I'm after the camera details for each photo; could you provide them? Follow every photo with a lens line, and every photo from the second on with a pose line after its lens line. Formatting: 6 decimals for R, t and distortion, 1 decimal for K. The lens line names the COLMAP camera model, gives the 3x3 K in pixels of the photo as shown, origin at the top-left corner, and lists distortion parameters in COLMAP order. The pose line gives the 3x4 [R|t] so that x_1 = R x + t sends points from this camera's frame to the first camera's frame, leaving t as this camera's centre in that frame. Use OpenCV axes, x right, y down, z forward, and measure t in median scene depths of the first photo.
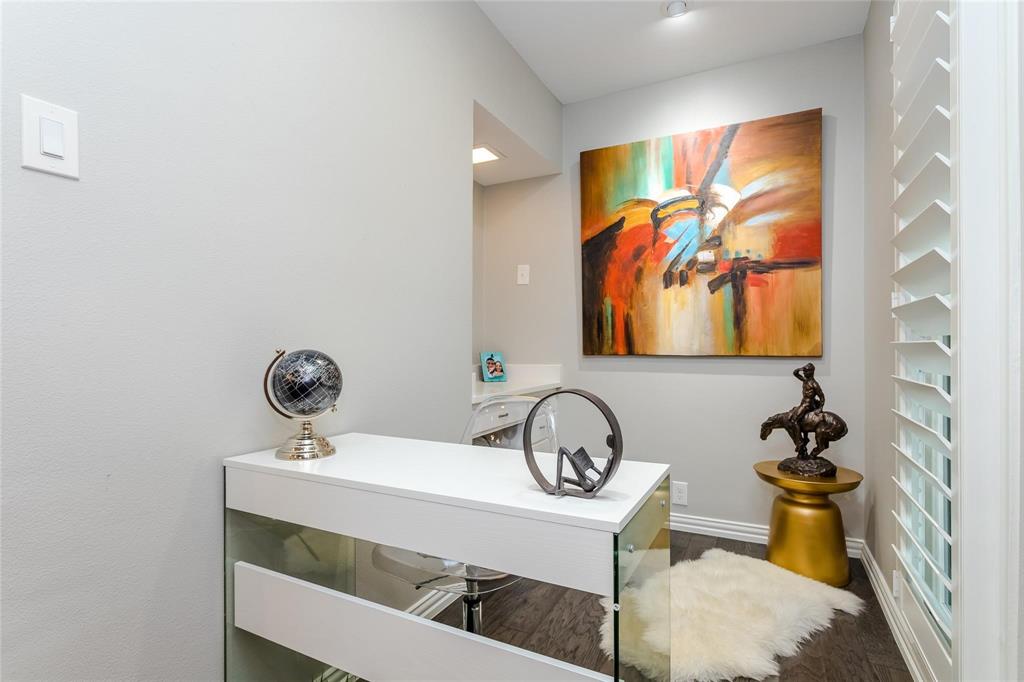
lens RADIAL K [[492.2, 0, 506.0], [0, 492.2, 347.2], [0, 0, 1]] dist [0.001914, 0.000578]
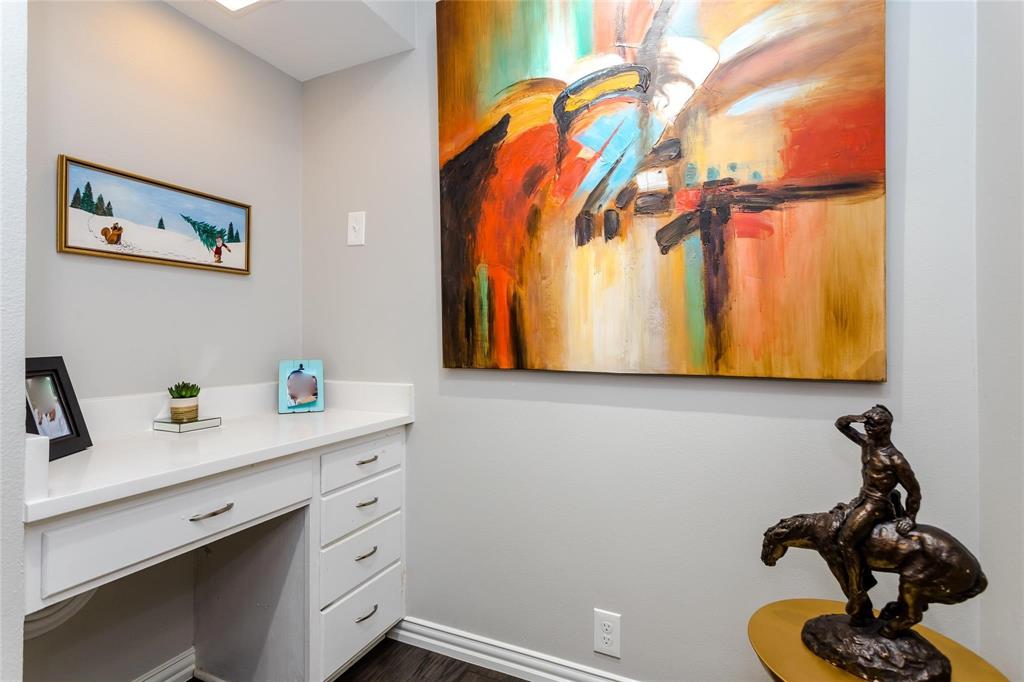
lens RADIAL K [[492.2, 0, 516.9], [0, 492.2, 334.8], [0, 0, 1]] dist [0.001914, 0.000578]
pose [[0.997597, 0.004323, 0.069146, 0.228112], [-0.003567, 0.999933, -0.011052, -0.018071], [-0.069190, 0.010779, 0.997545, 0.494581]]
